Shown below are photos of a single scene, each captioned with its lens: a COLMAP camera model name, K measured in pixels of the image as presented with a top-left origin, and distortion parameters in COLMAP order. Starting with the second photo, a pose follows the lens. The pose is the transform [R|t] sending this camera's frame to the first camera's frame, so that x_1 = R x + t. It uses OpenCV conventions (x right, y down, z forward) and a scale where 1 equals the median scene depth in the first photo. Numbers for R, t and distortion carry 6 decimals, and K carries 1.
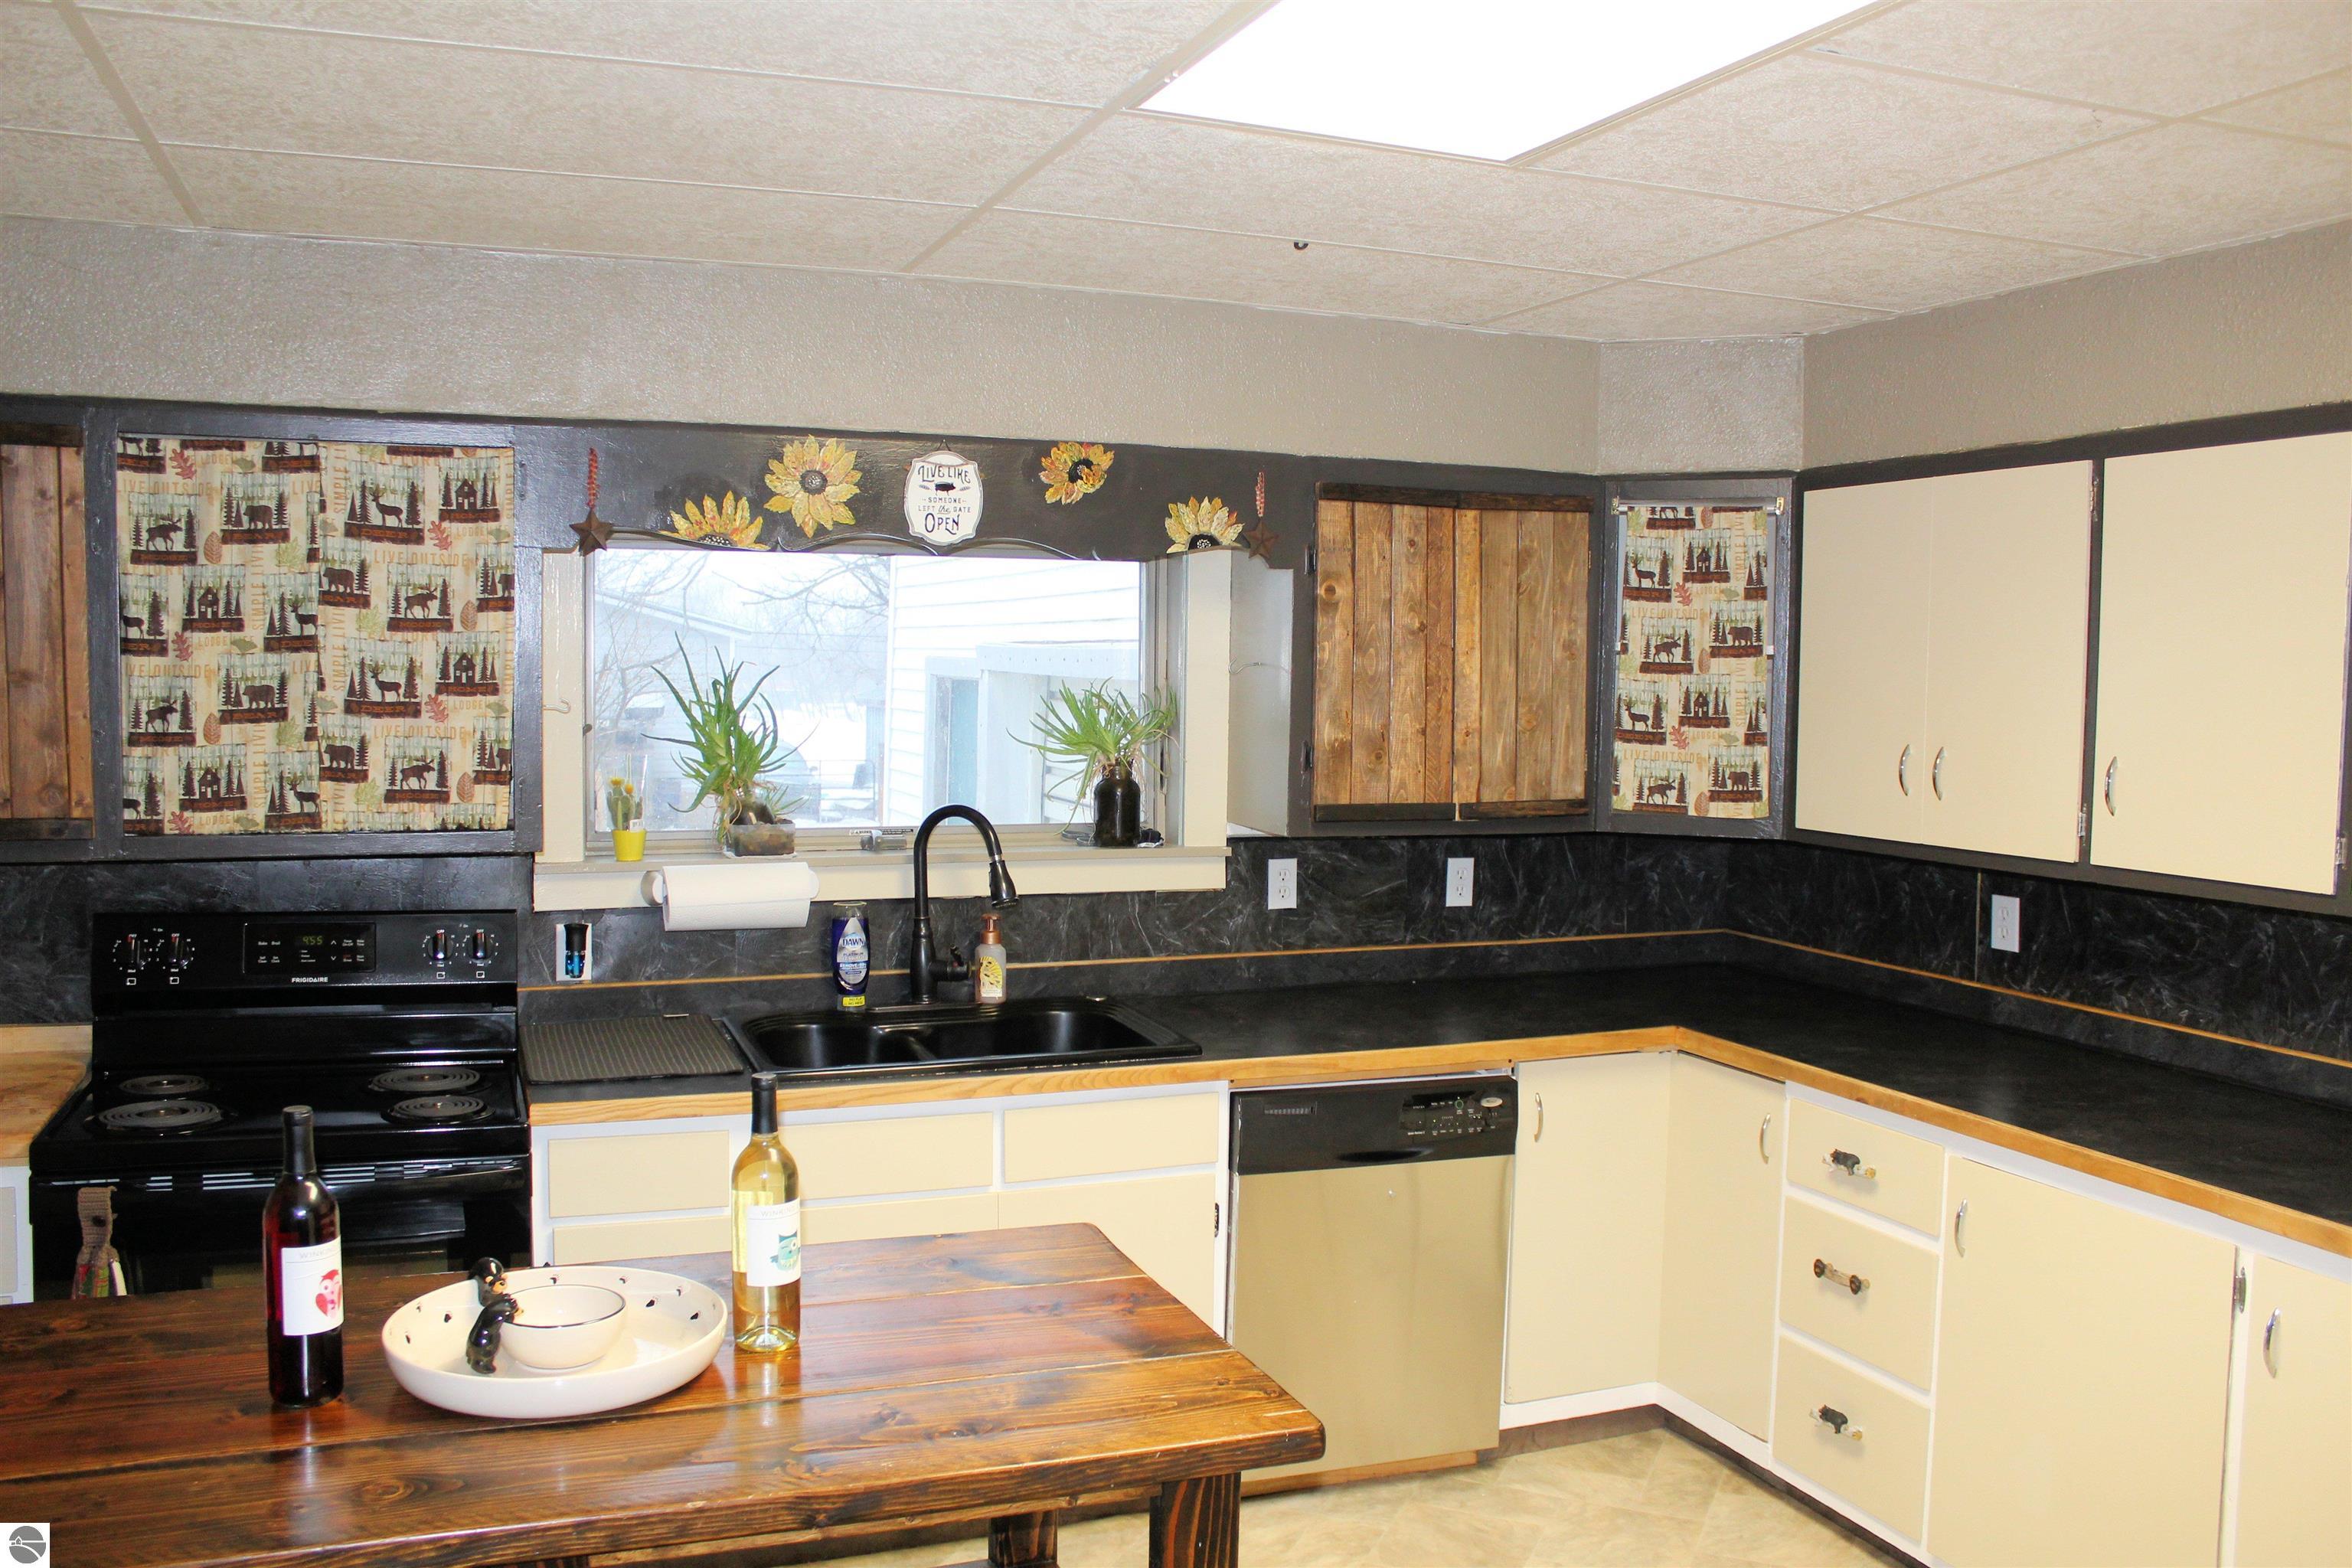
lens RADIAL K [[1934.4, 0, 1175.5], [0, 1934.4, 780.4], [0, 0, 1]] dist [-0.165705, 0.138487]
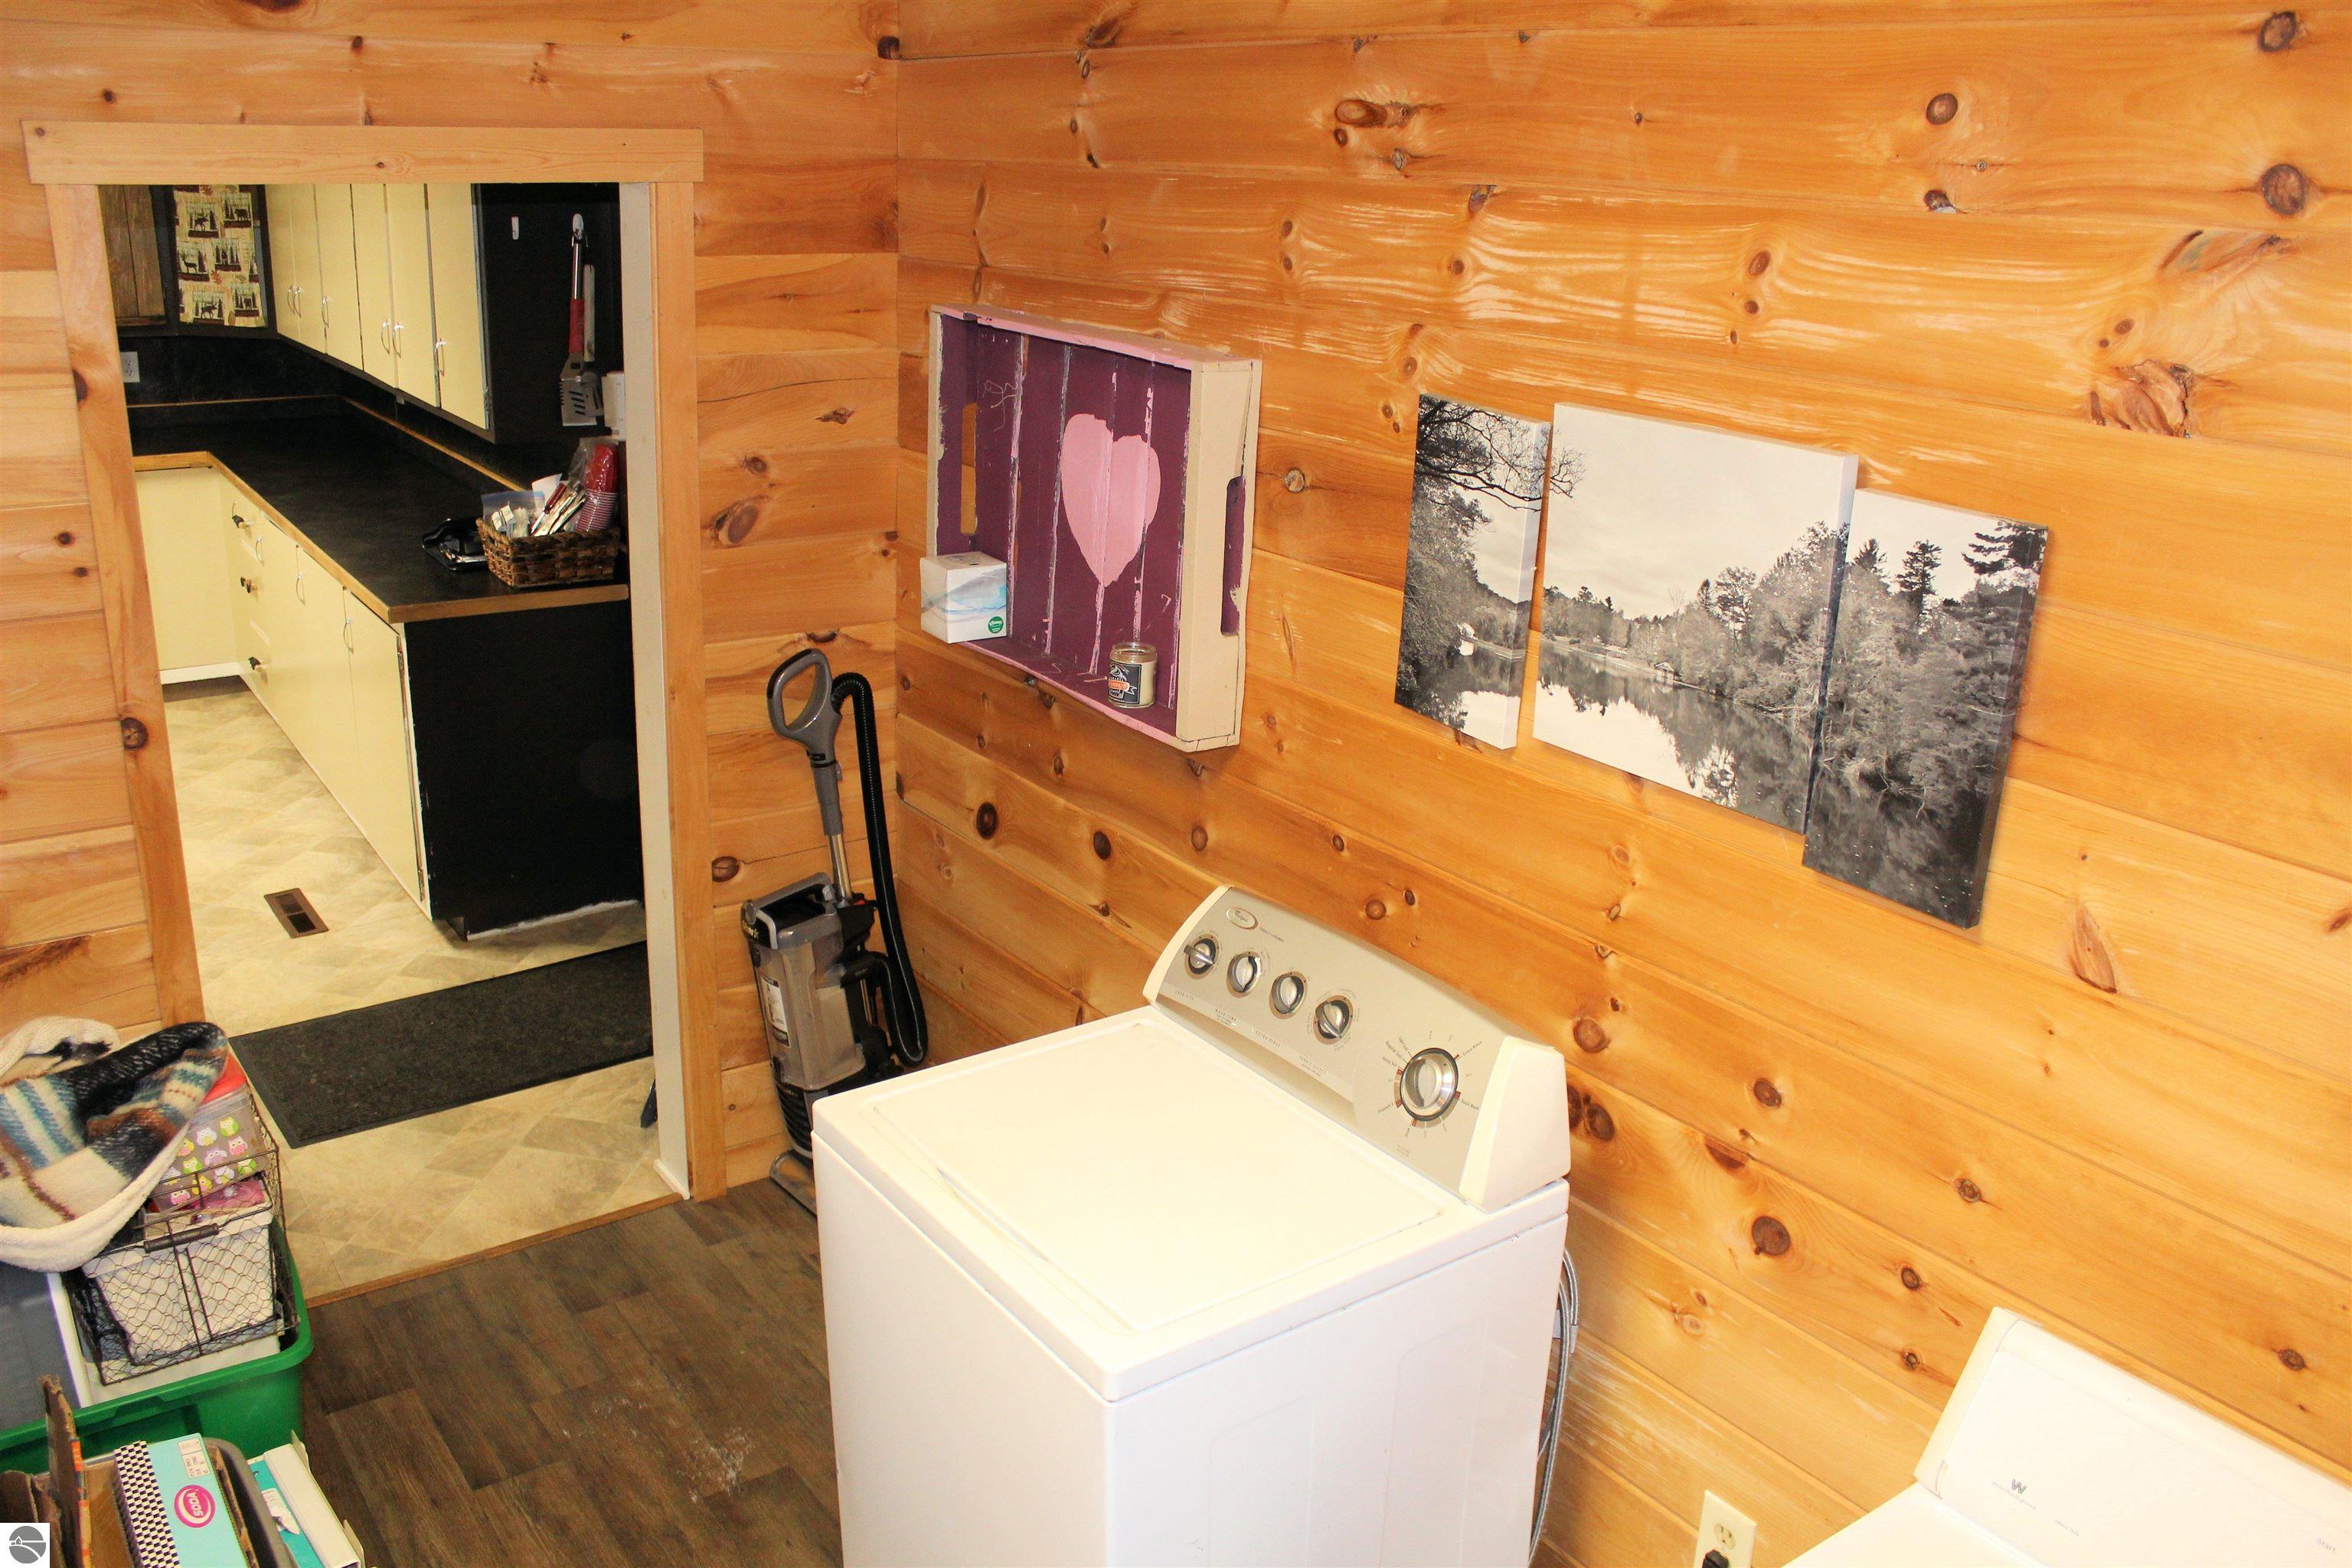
lens RADIAL K [[1934.4, 0, 1176.4], [0, 1934.4, 784.7], [0, 0, 1]] dist [-0.165705, 0.138487]
pose [[0.966496, -0.055009, 0.250717, 0.638921], [-0.014016, 0.963999, 0.265536, -0.037191], [-0.256298, -0.260154, 0.930930, -0.819854]]
